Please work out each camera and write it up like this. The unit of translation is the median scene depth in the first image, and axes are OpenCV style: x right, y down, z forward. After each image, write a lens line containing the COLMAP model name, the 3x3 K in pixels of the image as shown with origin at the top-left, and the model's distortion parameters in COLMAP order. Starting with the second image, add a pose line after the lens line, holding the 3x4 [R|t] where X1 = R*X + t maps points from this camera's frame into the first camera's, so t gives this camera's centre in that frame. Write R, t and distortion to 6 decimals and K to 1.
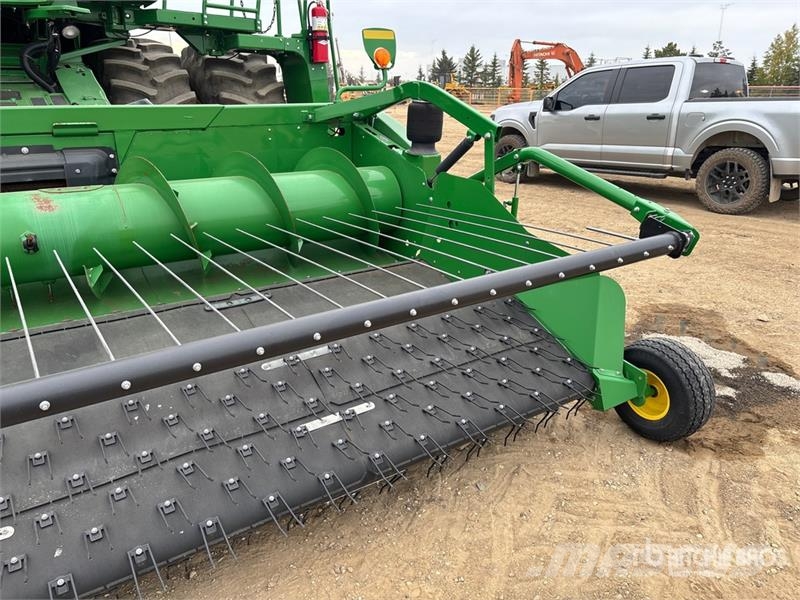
lens RADIAL K [[610.8, 0, 400.0], [0, 610.8, 300.0], [0, 0, 1]] dist [0.021548, -0.005682]
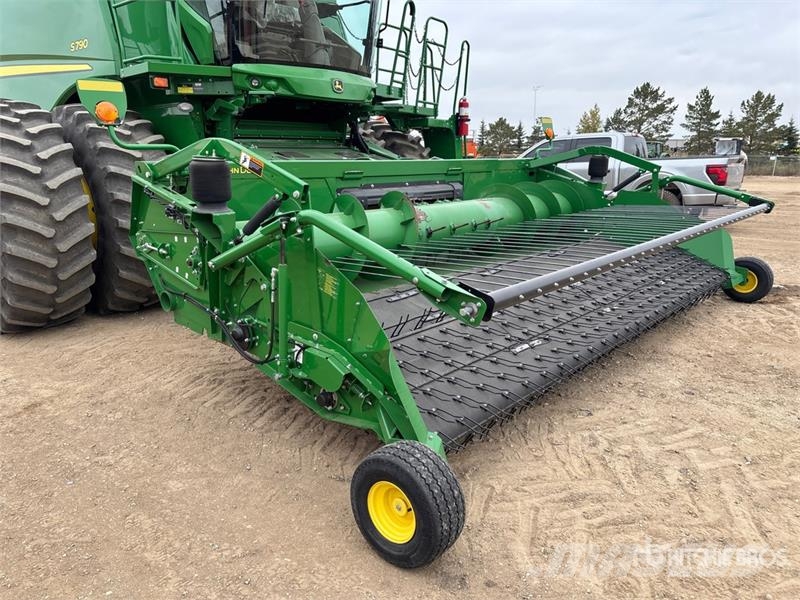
lens RADIAL K [[610.4, 0, 396.2], [0, 610.4, 314.8], [0, 0, 1]] dist [0.019306, 0.000155]
pose [[0.970047, -0.067129, 0.233458, -0.747599], [0.085888, 0.993762, -0.071129, 0.178426], [-0.227227, 0.089050, 0.969762, -0.471854]]
